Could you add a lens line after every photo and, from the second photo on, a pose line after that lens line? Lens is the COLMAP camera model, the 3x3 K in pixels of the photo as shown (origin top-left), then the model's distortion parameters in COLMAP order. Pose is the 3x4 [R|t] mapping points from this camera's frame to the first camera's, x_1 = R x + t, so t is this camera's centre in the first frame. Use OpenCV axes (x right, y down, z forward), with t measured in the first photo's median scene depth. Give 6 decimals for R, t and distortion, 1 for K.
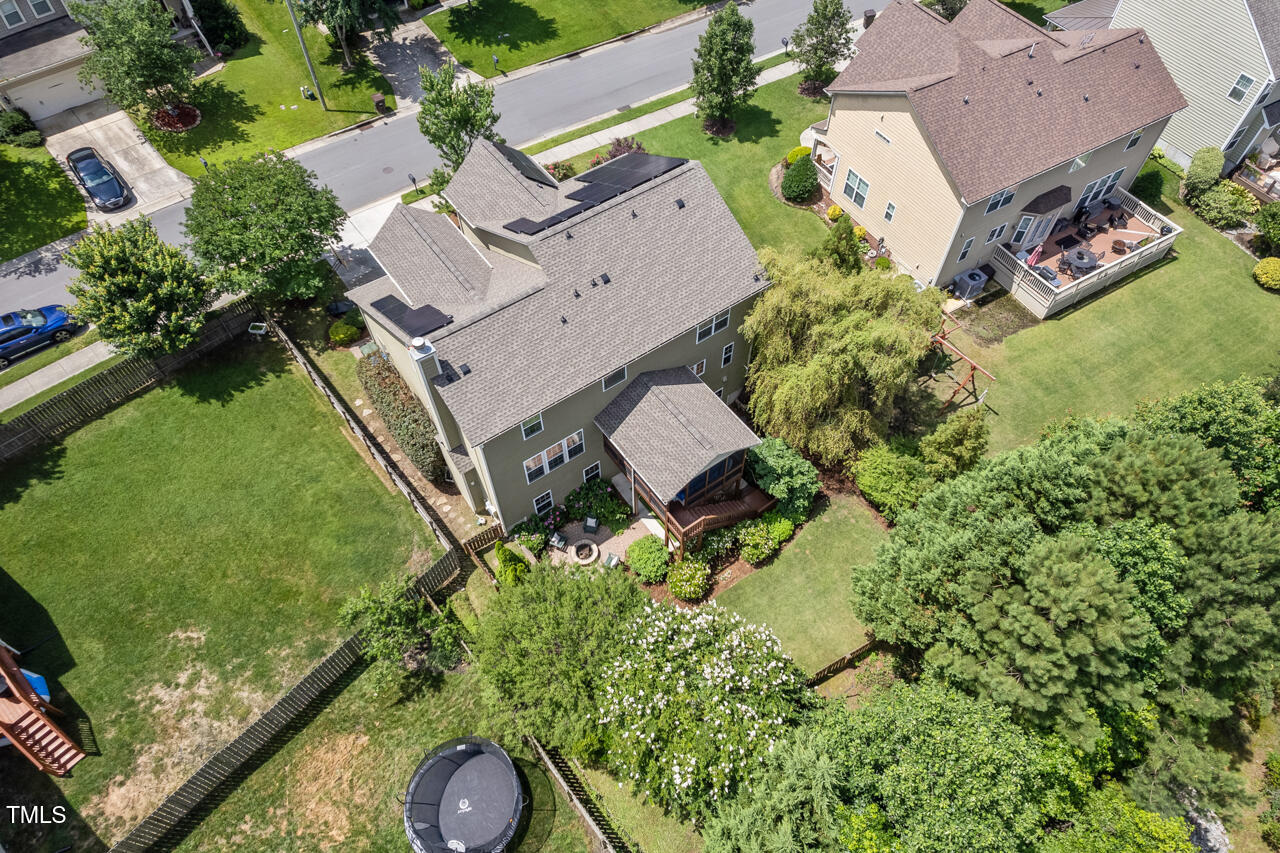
lens RADIAL K [[794.5, 0, 641.0], [0, 794.5, 434.8], [0, 0, 1]] dist [0.058039, -0.026055]
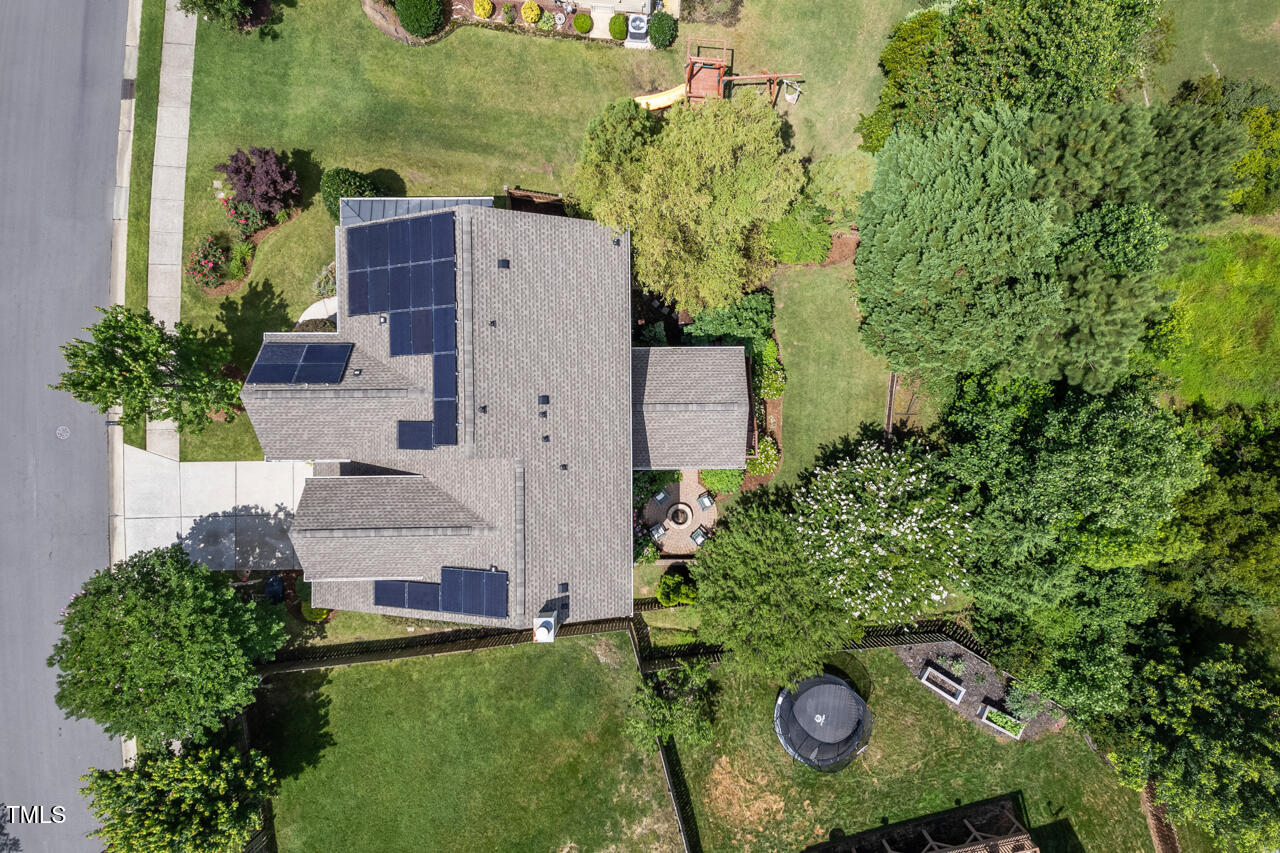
lens RADIAL K [[794.5, 0, 641.2], [0, 794.5, 426.7], [0, 0, 1]] dist [0.058039, -0.026055]
pose [[0.579630, -0.814837, 0.008384, -0.012951], [0.666575, 0.480032, 0.570305, -0.584710], [-0.468730, -0.324977, 0.821390, 0.199189]]
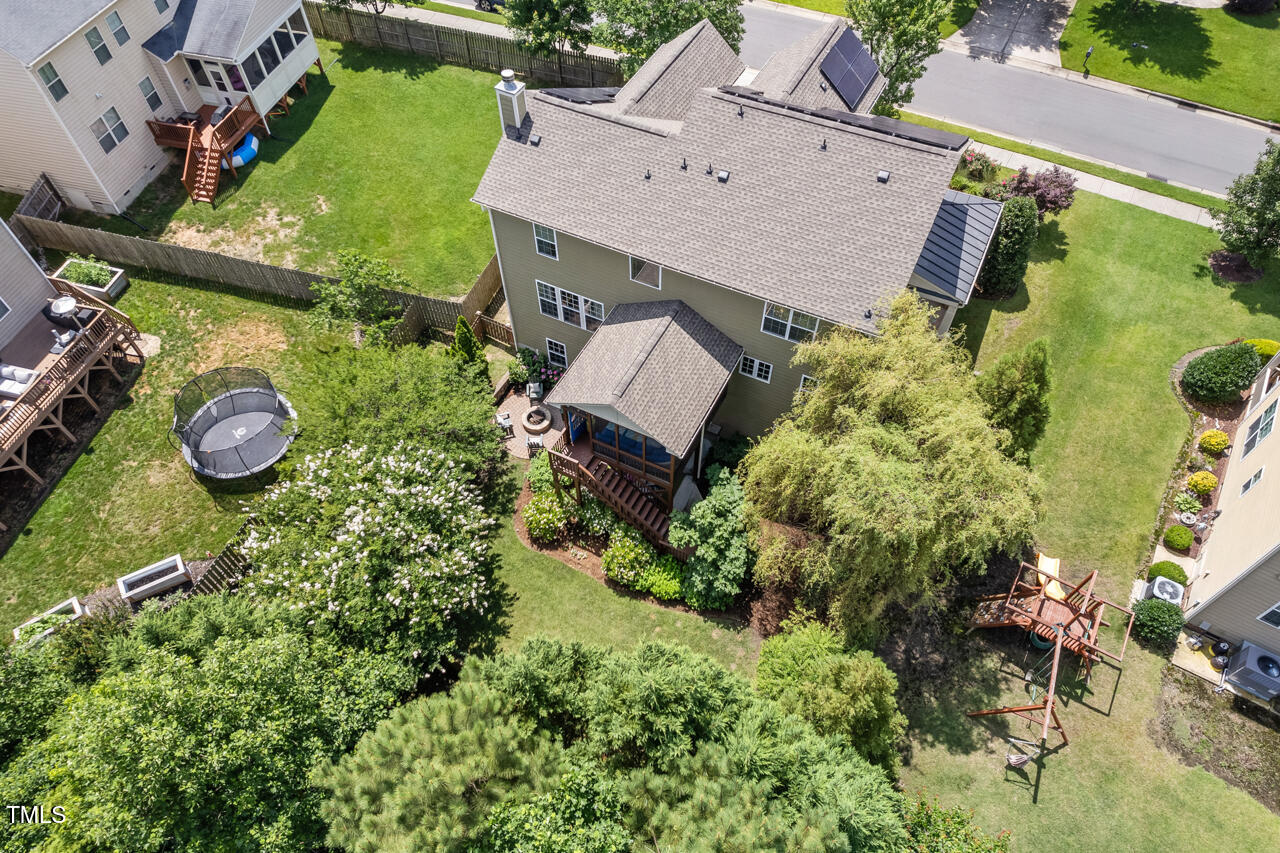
lens RADIAL K [[794.5, 0, 637.9], [0, 794.5, 436.6], [0, 0, 1]] dist [0.058039, -0.026055]
pose [[0.454852, 0.713333, -0.533166, 0.507764], [-0.723312, 0.645171, 0.246117, -0.153898], [0.519547, 0.273699, 0.809420, 0.352583]]
